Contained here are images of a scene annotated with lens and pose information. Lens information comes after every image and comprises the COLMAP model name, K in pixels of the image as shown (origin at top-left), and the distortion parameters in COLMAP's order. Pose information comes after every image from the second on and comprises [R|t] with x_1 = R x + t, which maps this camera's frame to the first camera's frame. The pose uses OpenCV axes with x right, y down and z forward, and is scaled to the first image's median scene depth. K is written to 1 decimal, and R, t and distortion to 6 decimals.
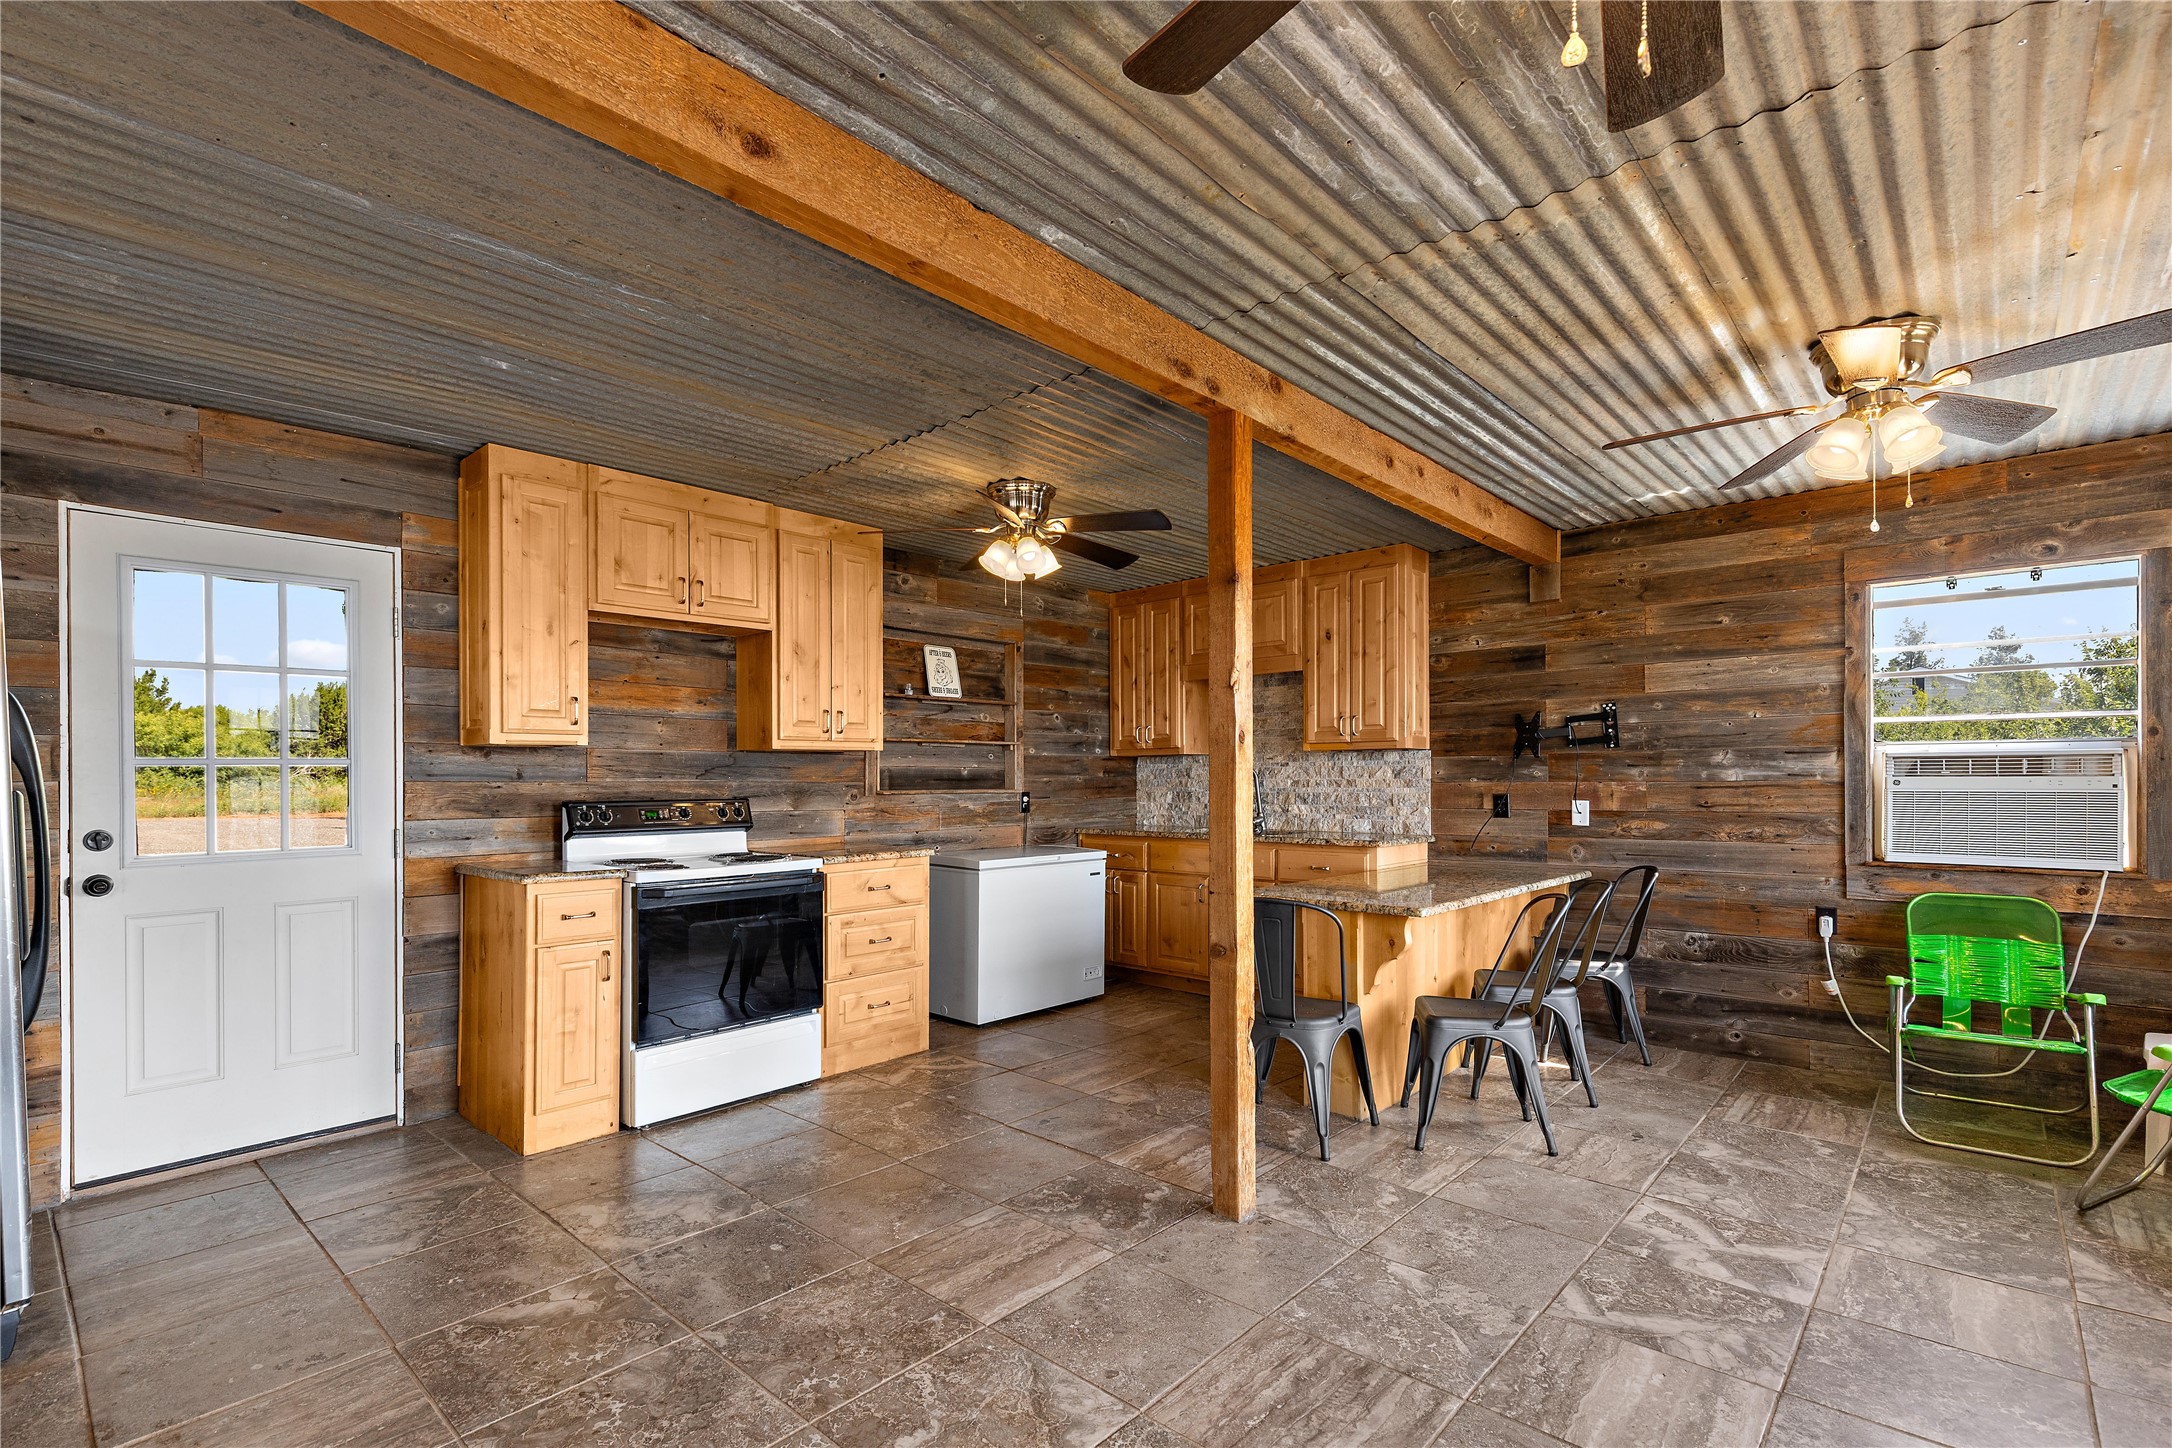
lens RADIAL K [[988.3, 0, 1081.9], [0, 988.3, 771.8], [0, 0, 1]] dist [0.000198, -0.000082]
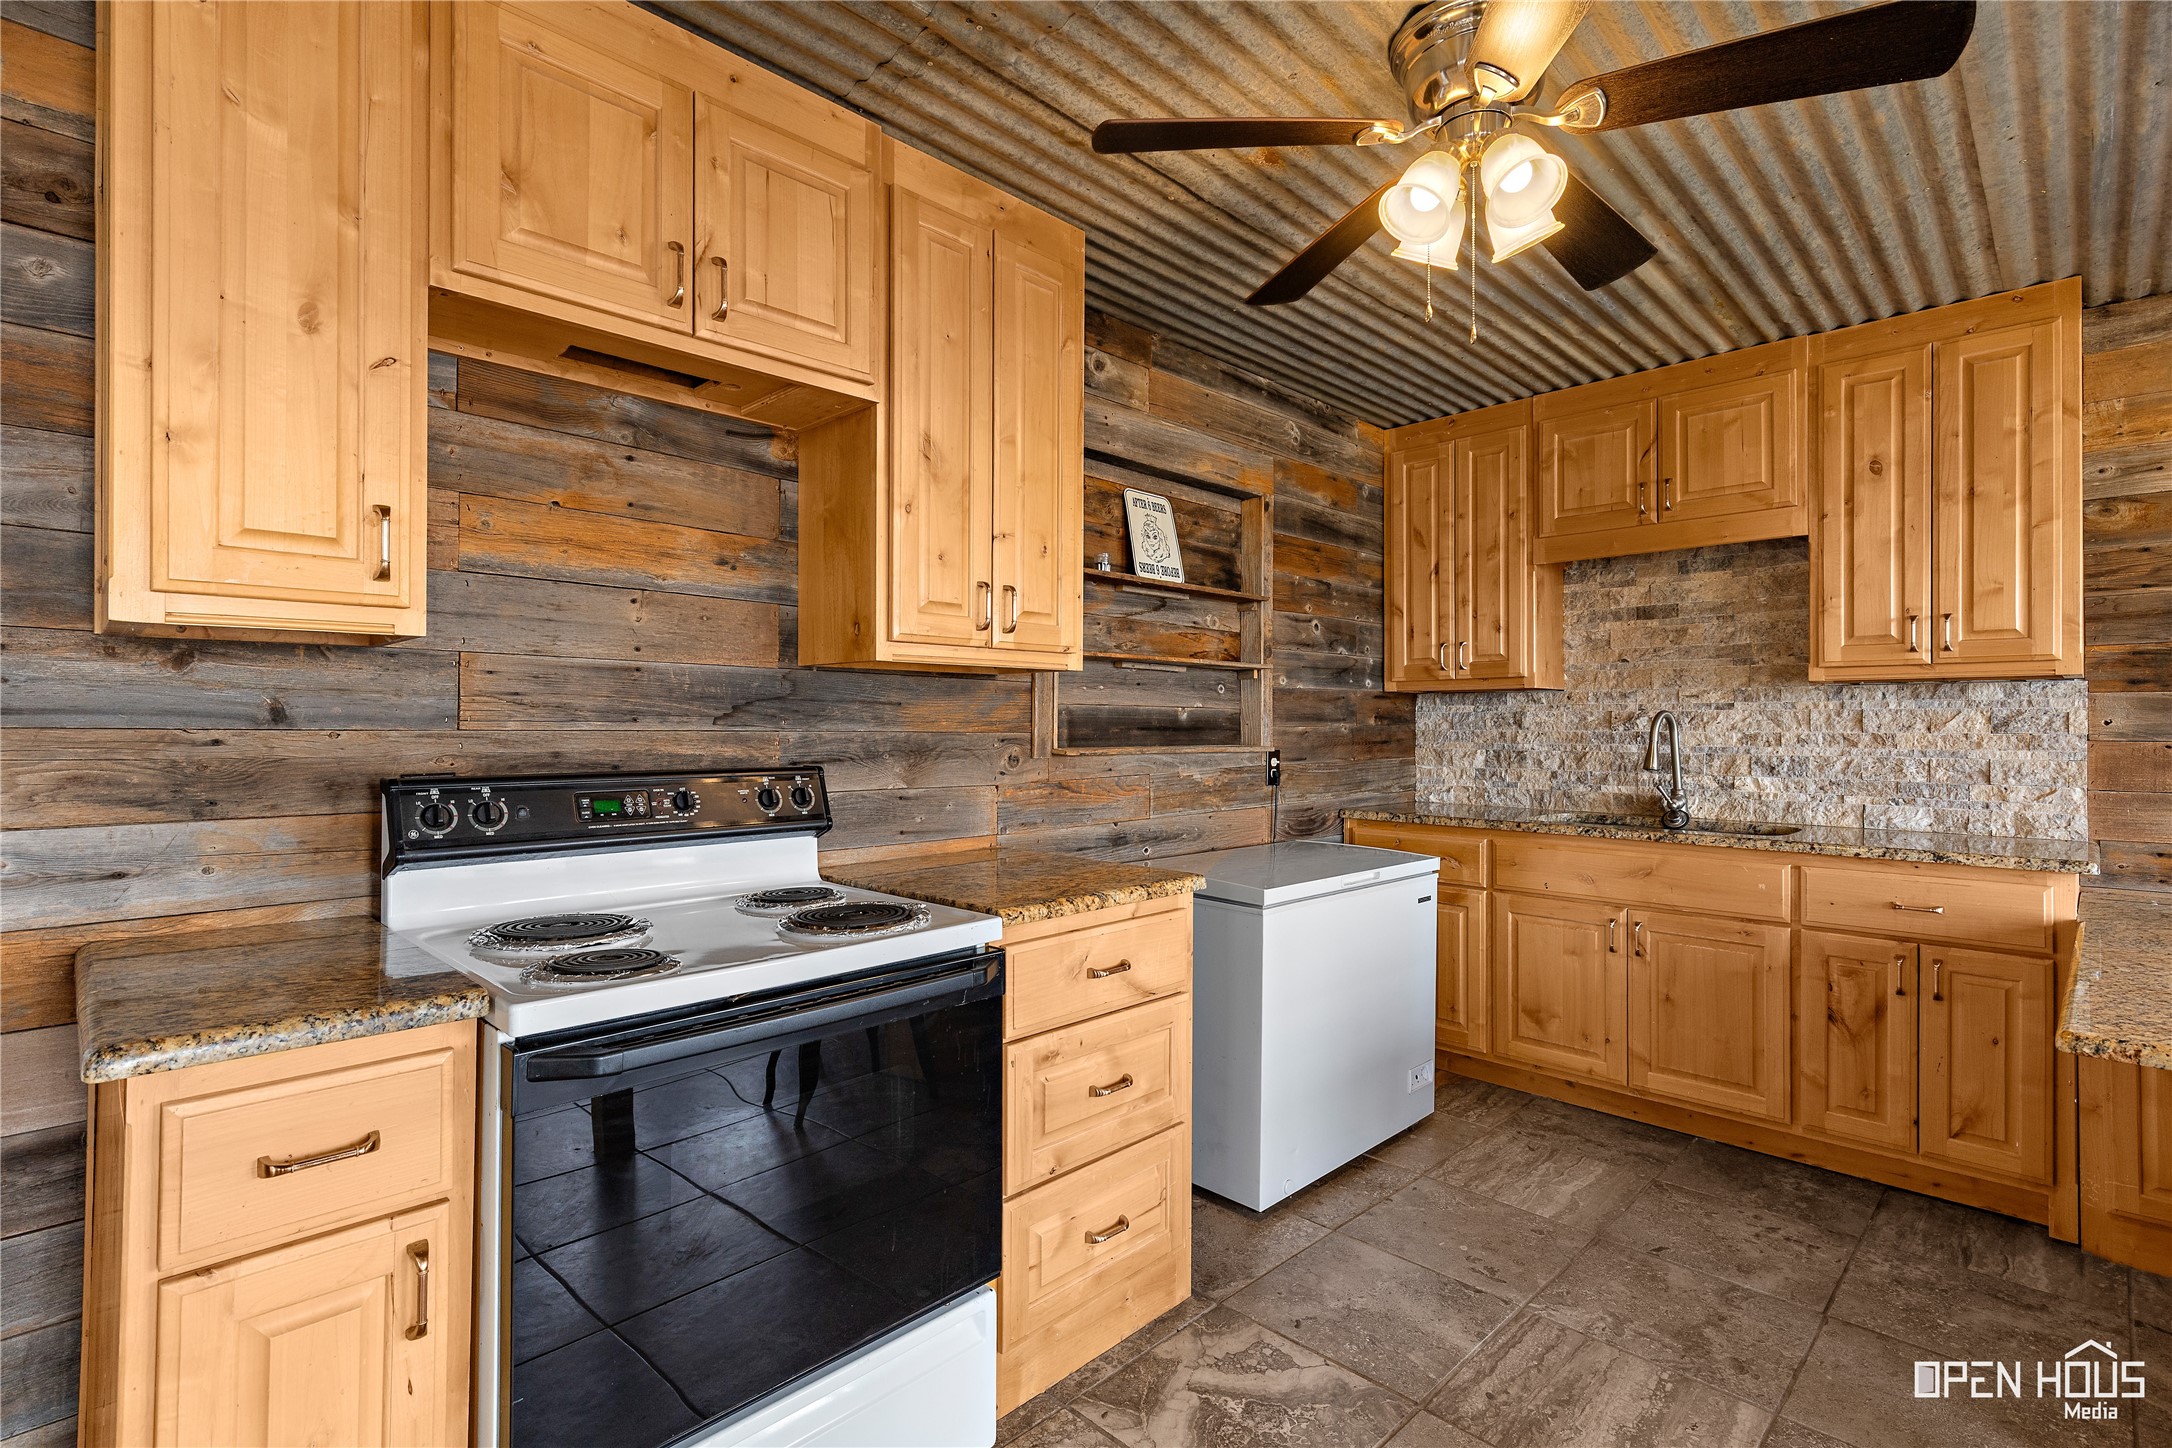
lens RADIAL K [[1007.1, 0, 1083.0], [0, 1007.1, 718.3], [0, 0, 1]] dist [0.000615, -0.000536]
pose [[0.998895, 0.007304, -0.046428, -0.182826], [-0.007281, 0.999973, 0.000662, 0.002399], [0.046431, -0.000323, 0.998921, 0.503093]]
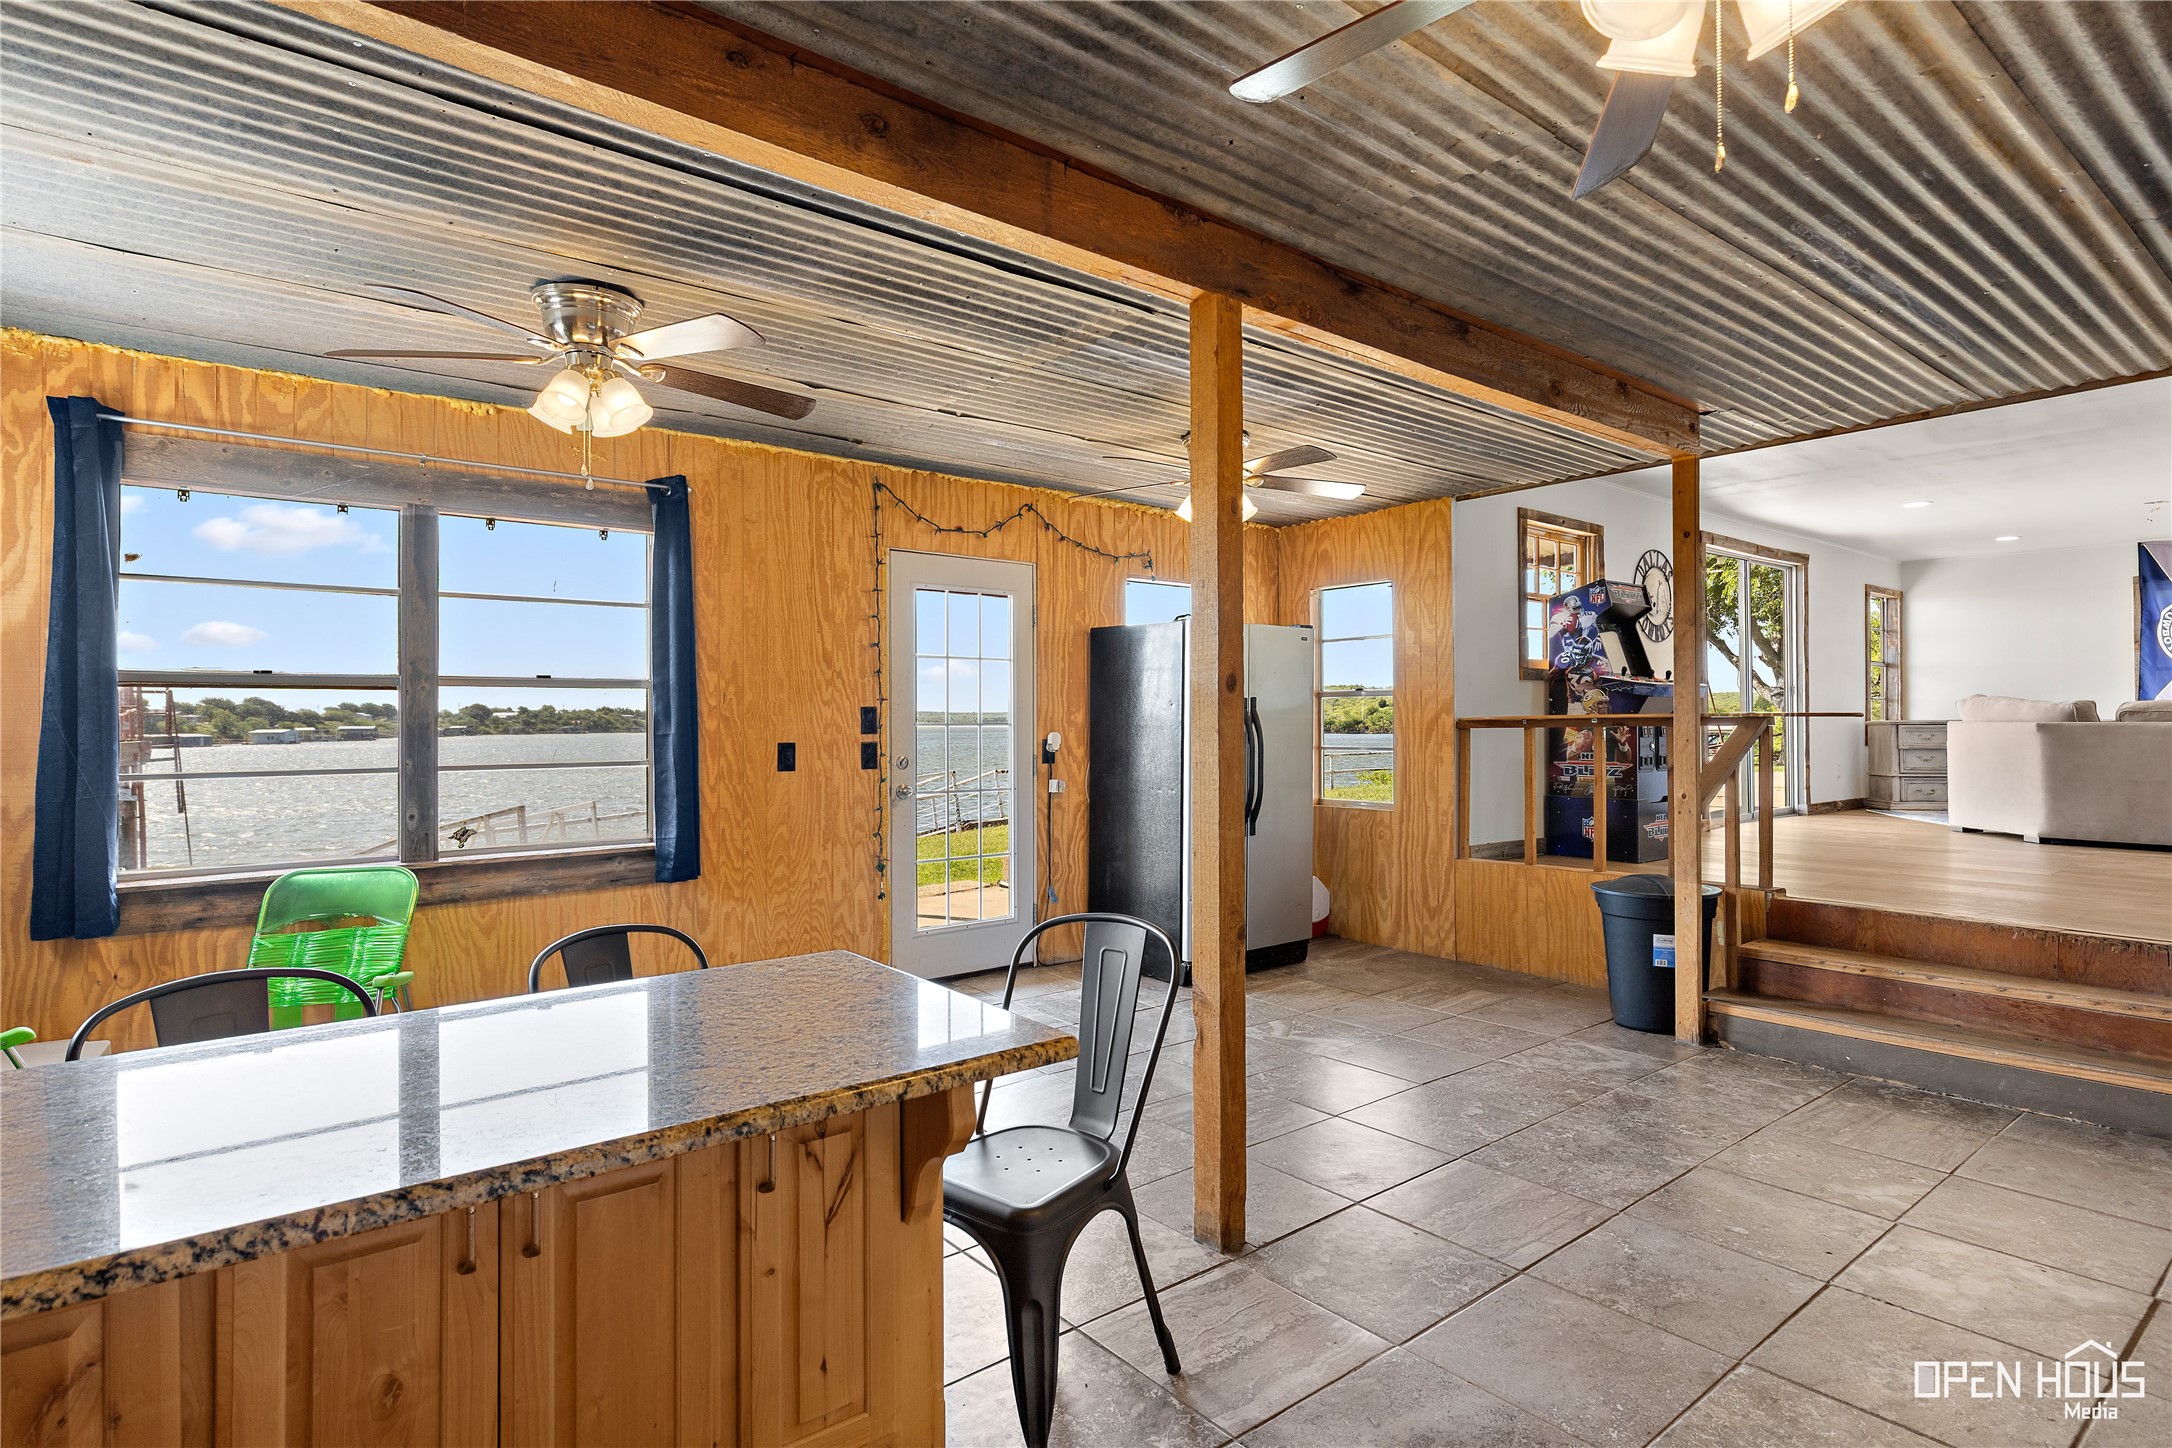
lens RADIAL K [[1136.3, 0, 1086.0], [0, 1136.3, 724.0], [0, 0, 1]] dist [0.000047, -0.000092]
pose [[-0.986821, 0.009757, 0.161524, 0.064648], [0.008778, 0.999939, -0.006771, 0.008450], [-0.161580, -0.005264, -0.986846, 1.220218]]
